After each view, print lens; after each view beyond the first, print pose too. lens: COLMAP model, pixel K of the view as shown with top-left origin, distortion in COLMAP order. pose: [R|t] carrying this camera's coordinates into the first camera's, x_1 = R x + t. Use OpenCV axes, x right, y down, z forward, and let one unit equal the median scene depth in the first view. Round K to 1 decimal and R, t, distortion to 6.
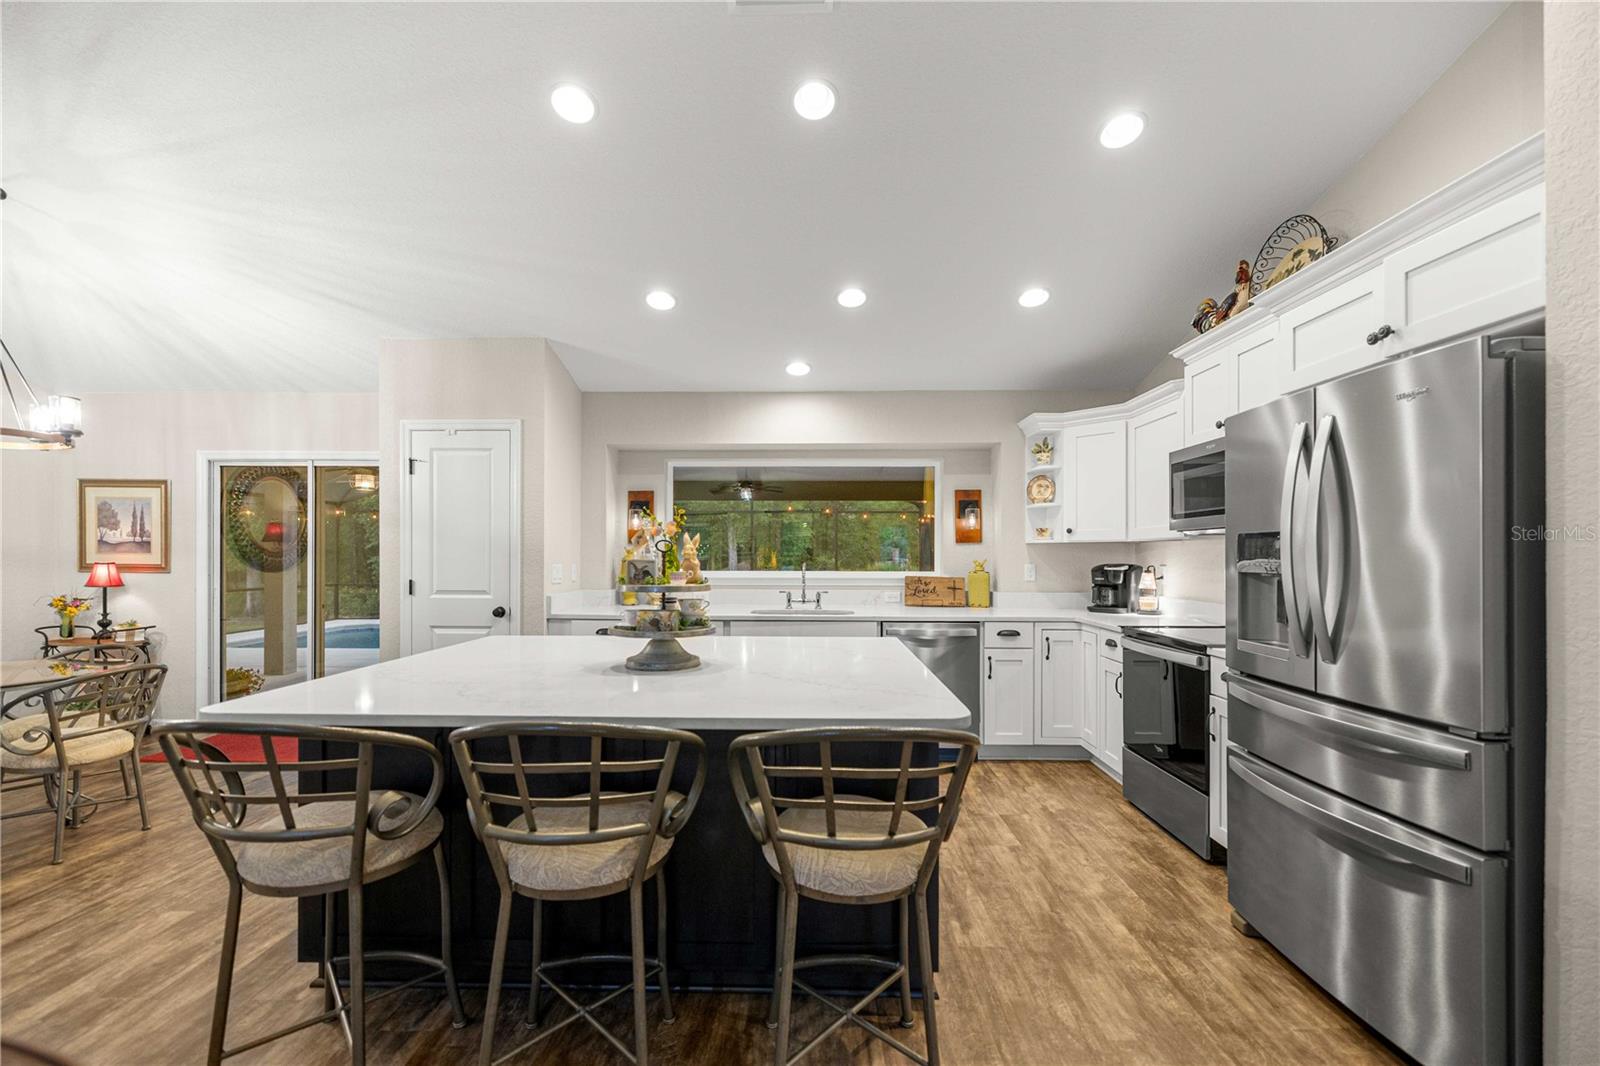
lens RADIAL K [[679.5, 0, 793.9], [0, 679.5, 558.0], [0, 0, 1]] dist [0.001764, 0.000532]
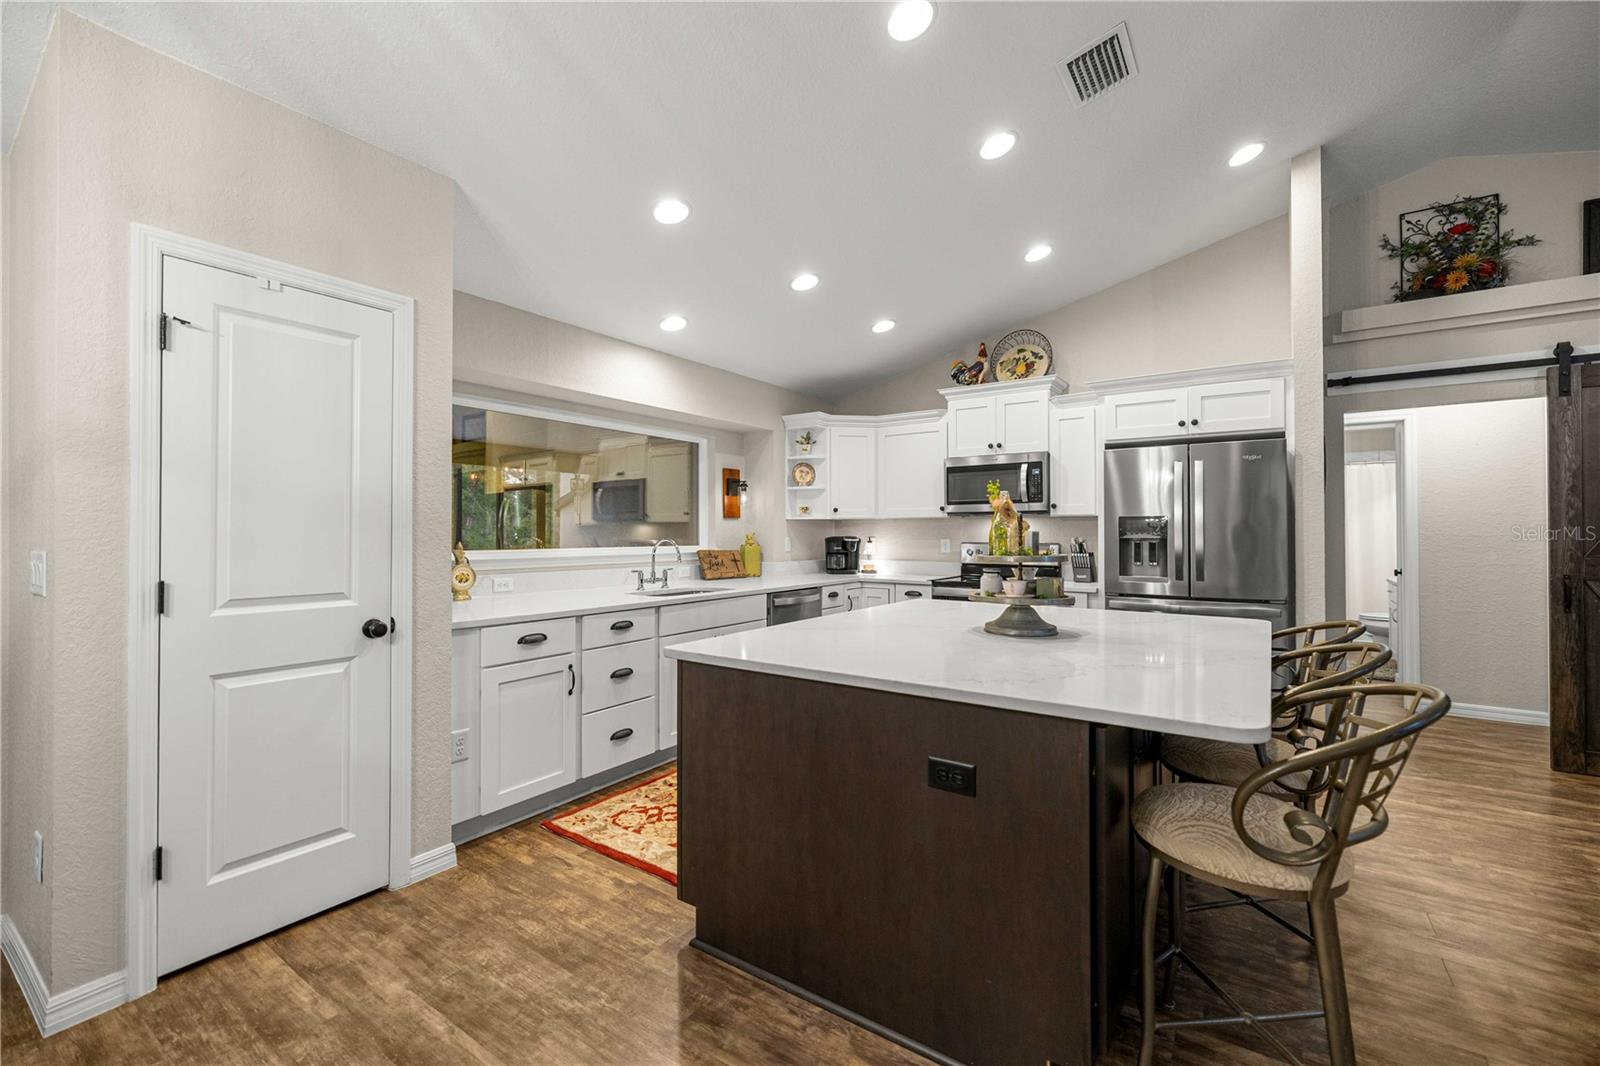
lens RADIAL K [[679.5, 0, 801.4], [0, 679.5, 526.3], [0, 0, 1]] dist [0.001764, 0.000532]
pose [[0.547908, 0.005908, 0.836518, -0.639382], [0.004413, 0.999941, -0.009953, 0.001869], [-0.836527, 0.009145, 0.547850, 0.352906]]
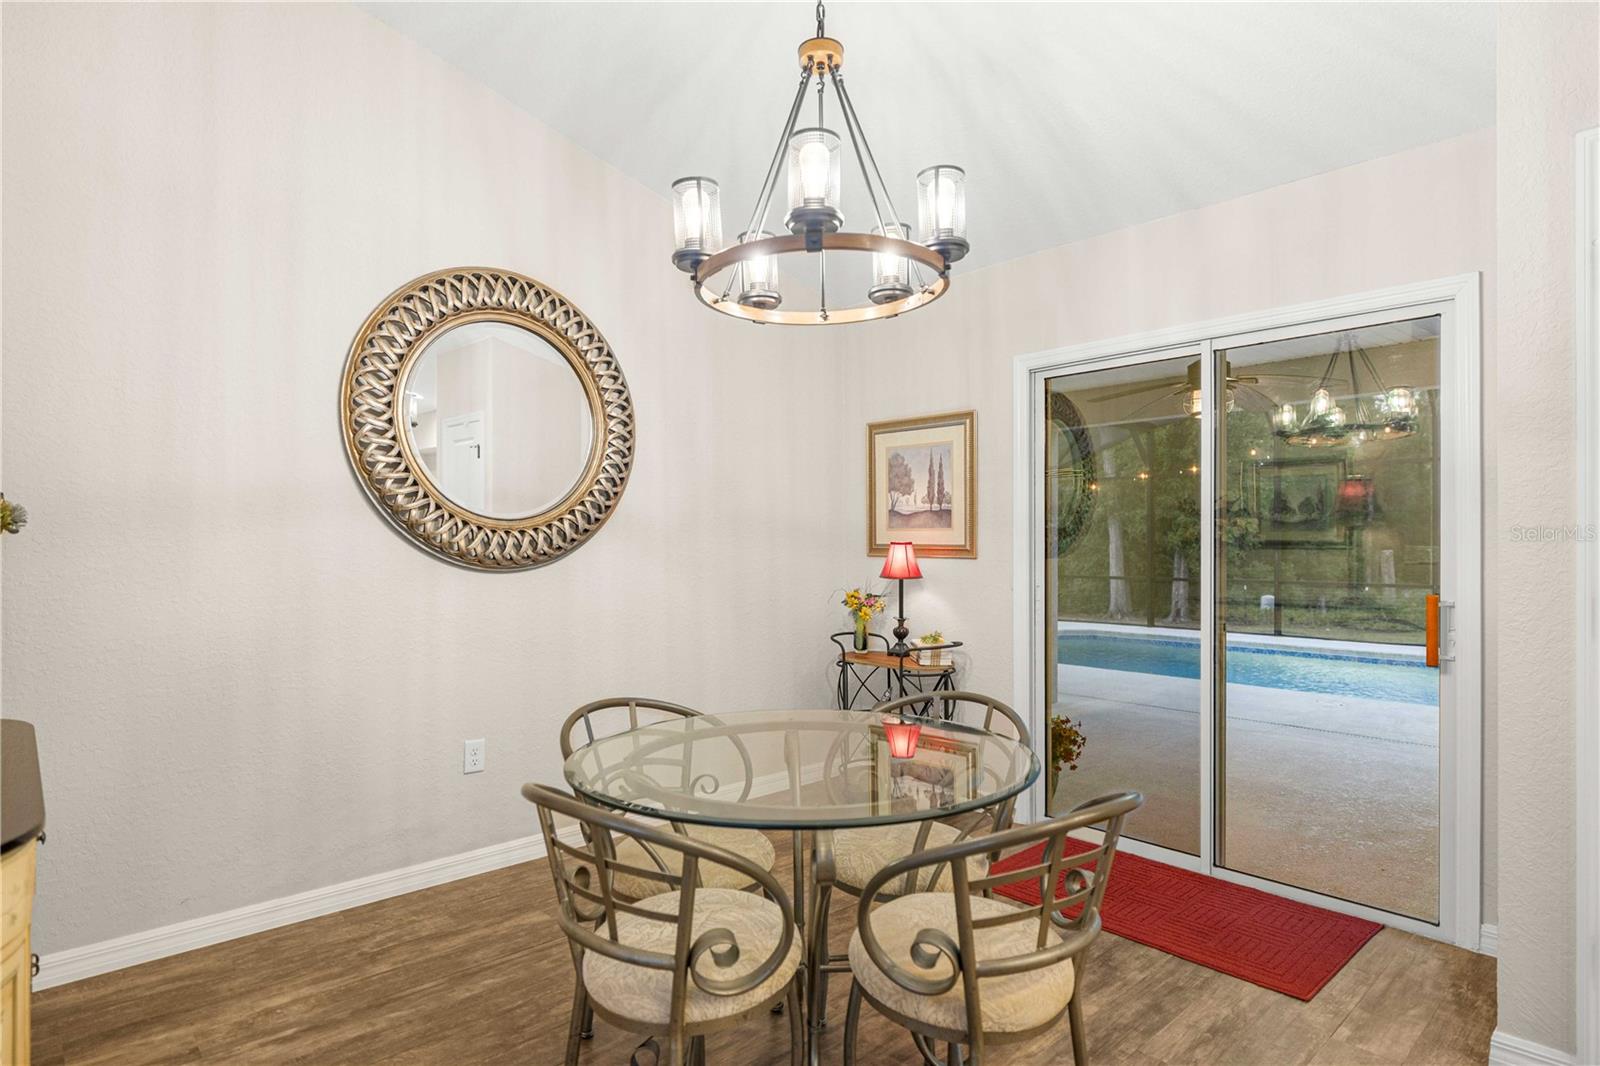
lens RADIAL K [[840.9, 0, 801.0], [0, 840.9, 542.8], [0, 0, 1]] dist [0.000193, 0.000013]
pose [[0.690589, -0.004736, -0.723232, -0.485372], [0.001120, 0.999984, -0.005478, 0.011541], [0.723247, 0.002973, 0.690583, 0.361096]]
